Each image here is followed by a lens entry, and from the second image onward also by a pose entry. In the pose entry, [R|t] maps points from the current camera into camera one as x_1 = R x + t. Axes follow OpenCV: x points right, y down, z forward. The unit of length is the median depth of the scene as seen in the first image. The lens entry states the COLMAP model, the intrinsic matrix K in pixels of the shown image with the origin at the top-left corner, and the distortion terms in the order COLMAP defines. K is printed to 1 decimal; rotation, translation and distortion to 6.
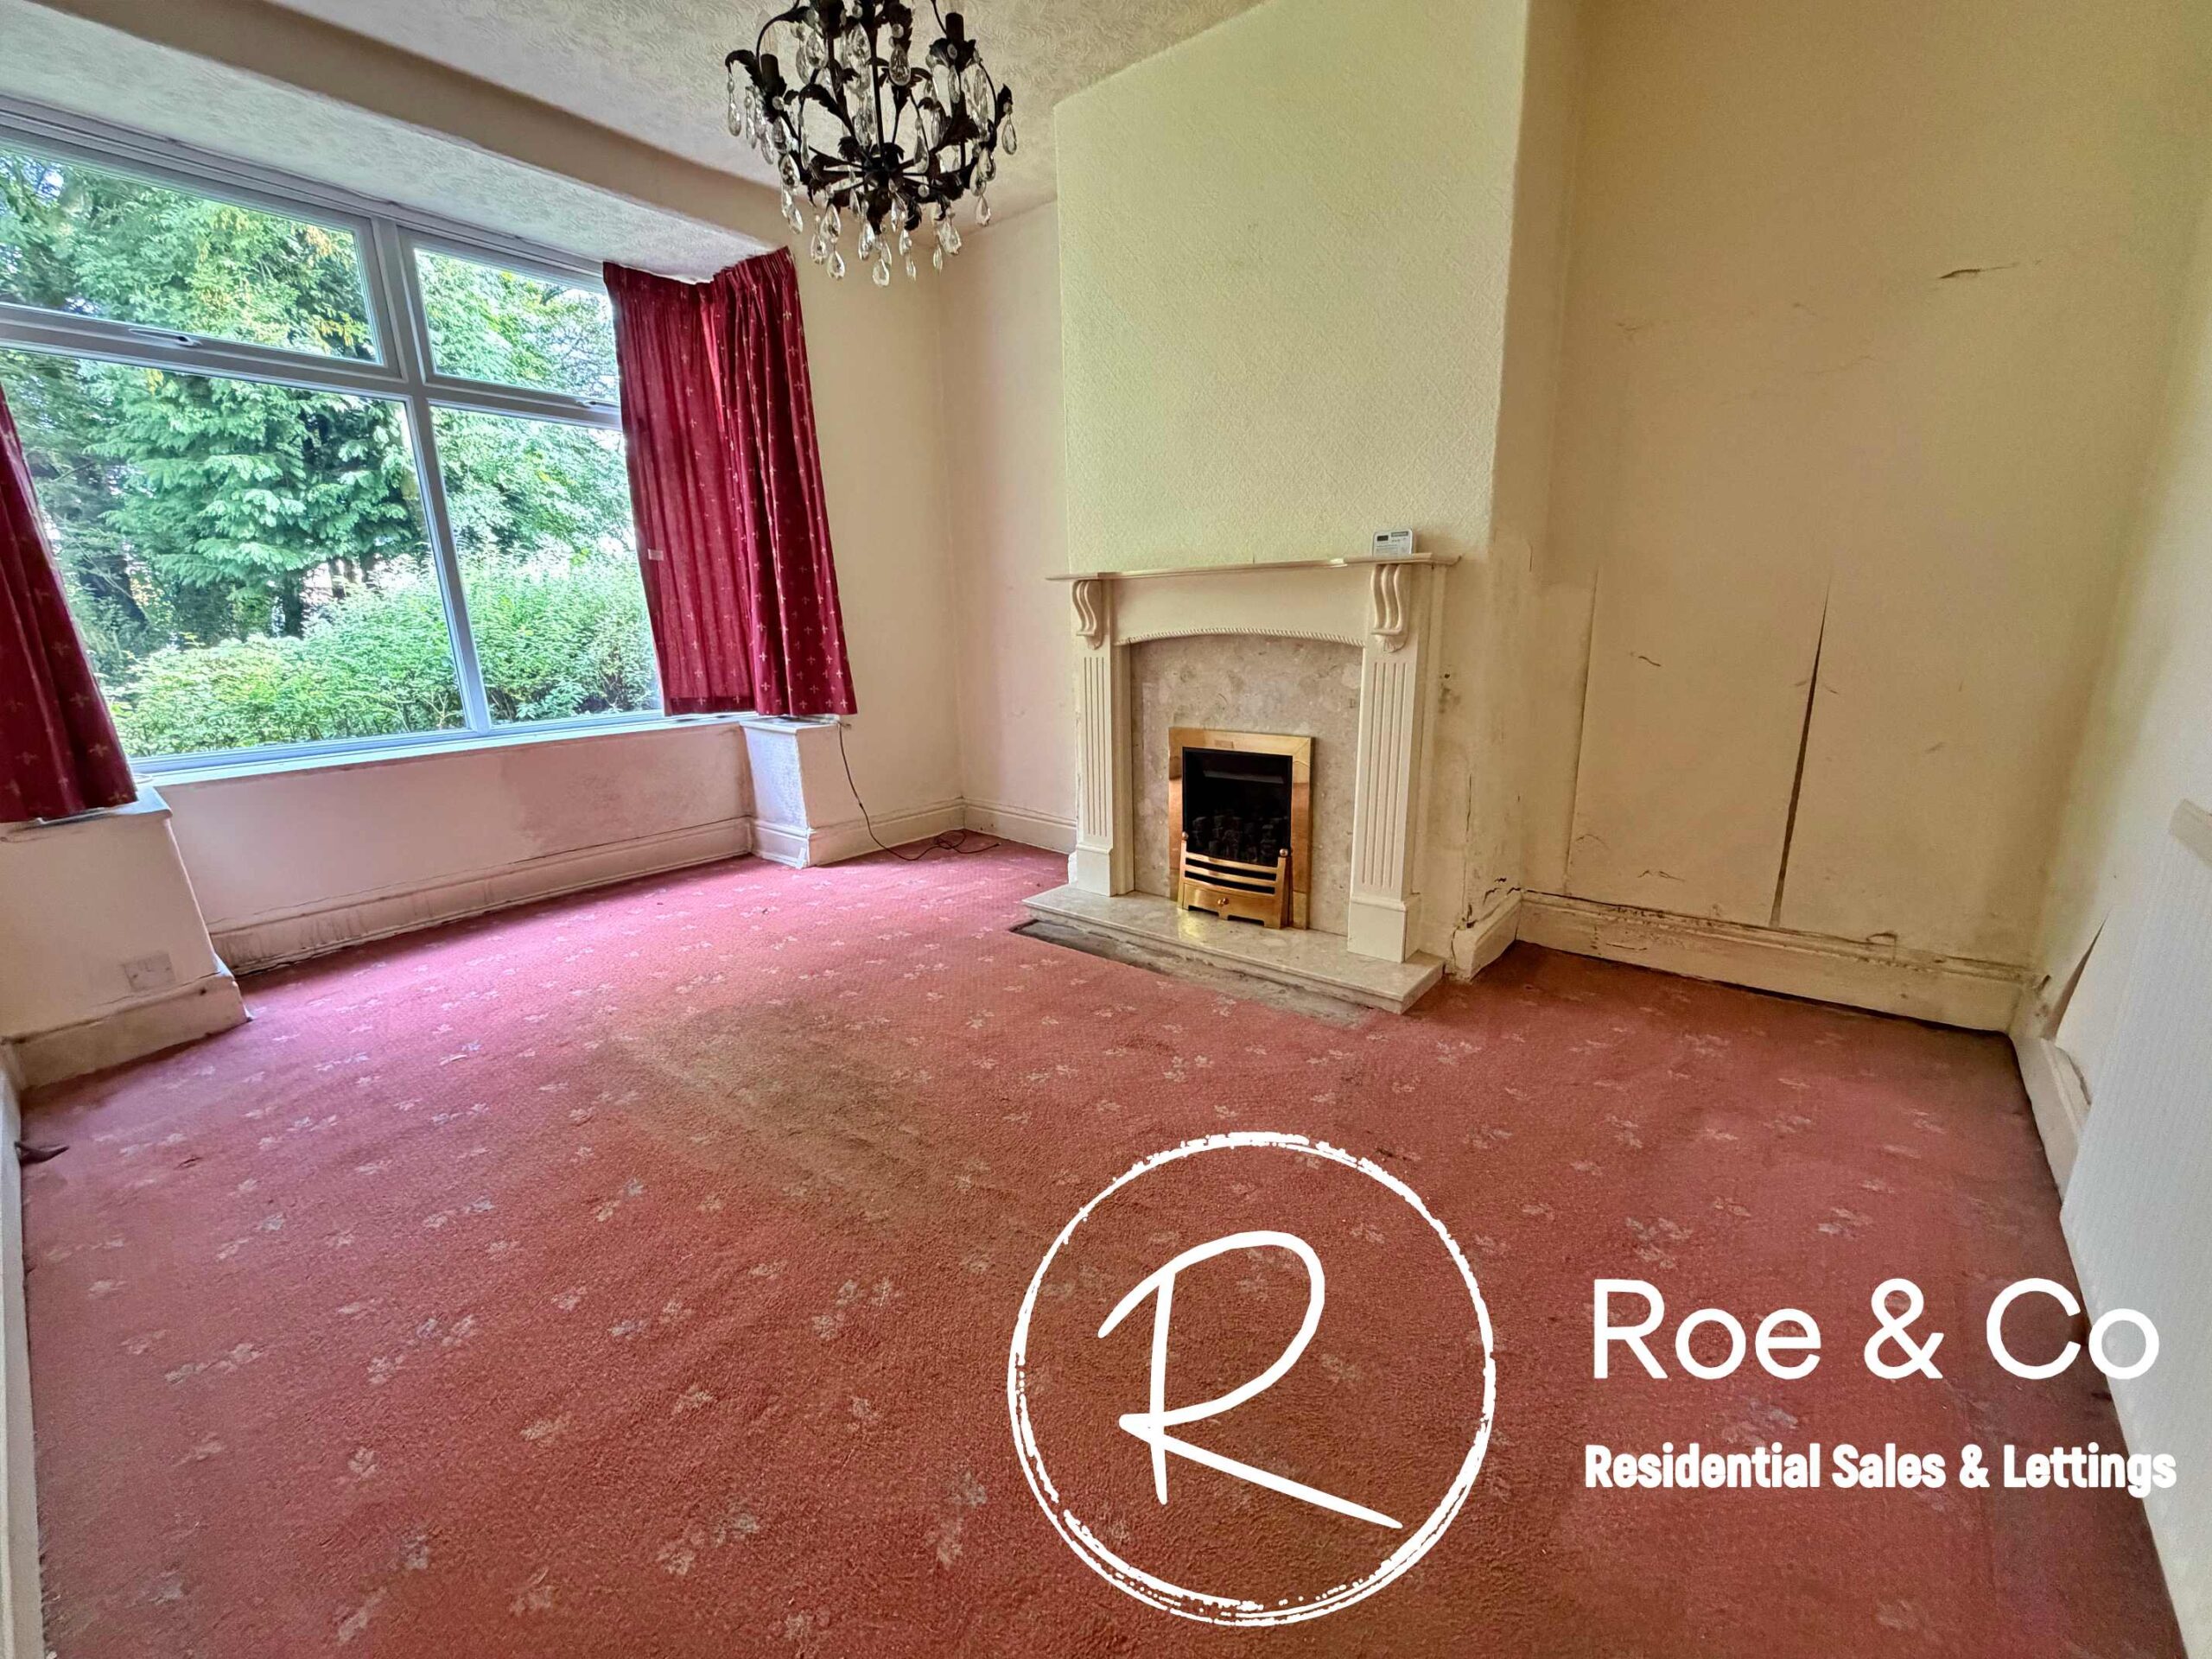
lens RADIAL K [[881.5, 0, 1114.2], [0, 881.5, 831.9], [0, 0, 1]] dist [-0.000710, -0.000210]
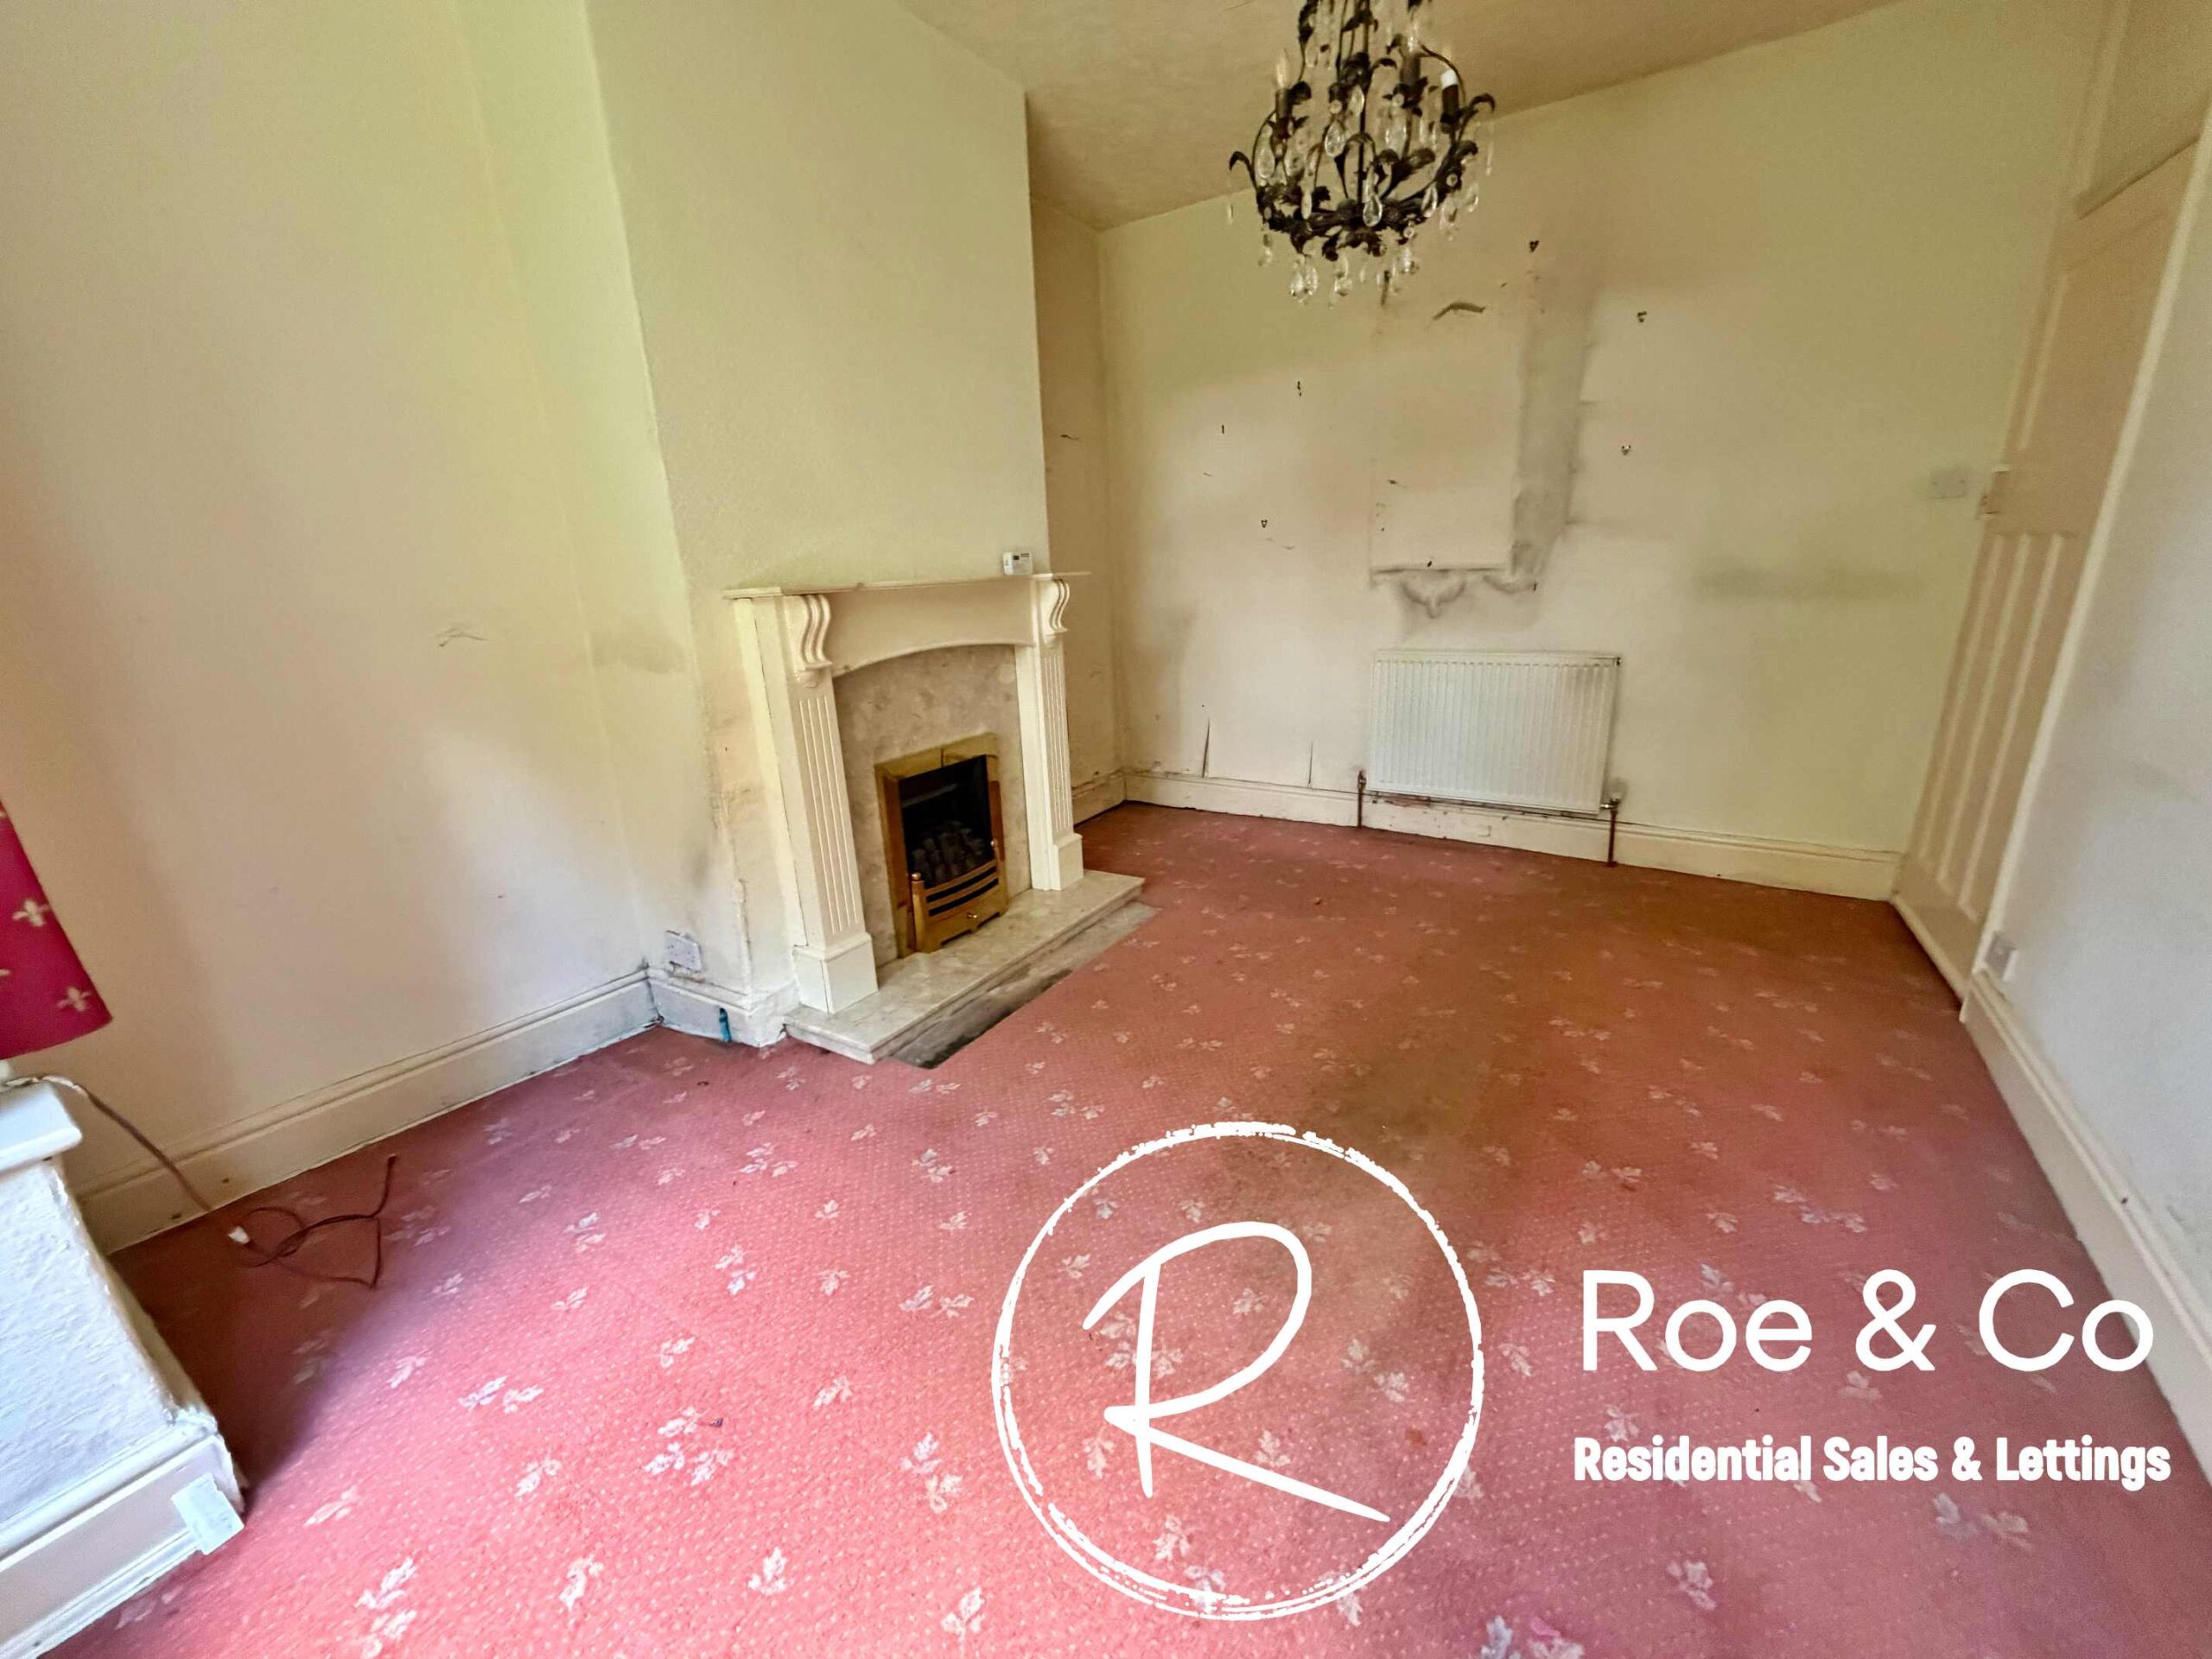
lens RADIAL K [[881.5, 0, 1114.2], [0, 881.5, 831.9], [0, 0, 1]] dist [-0.000710, -0.000210]
pose [[-0.117046, -0.267993, 0.956285, -0.831205], [0.265934, 0.919282, 0.290172, -0.256770], [-0.956859, 0.288272, -0.036330, 0.868563]]
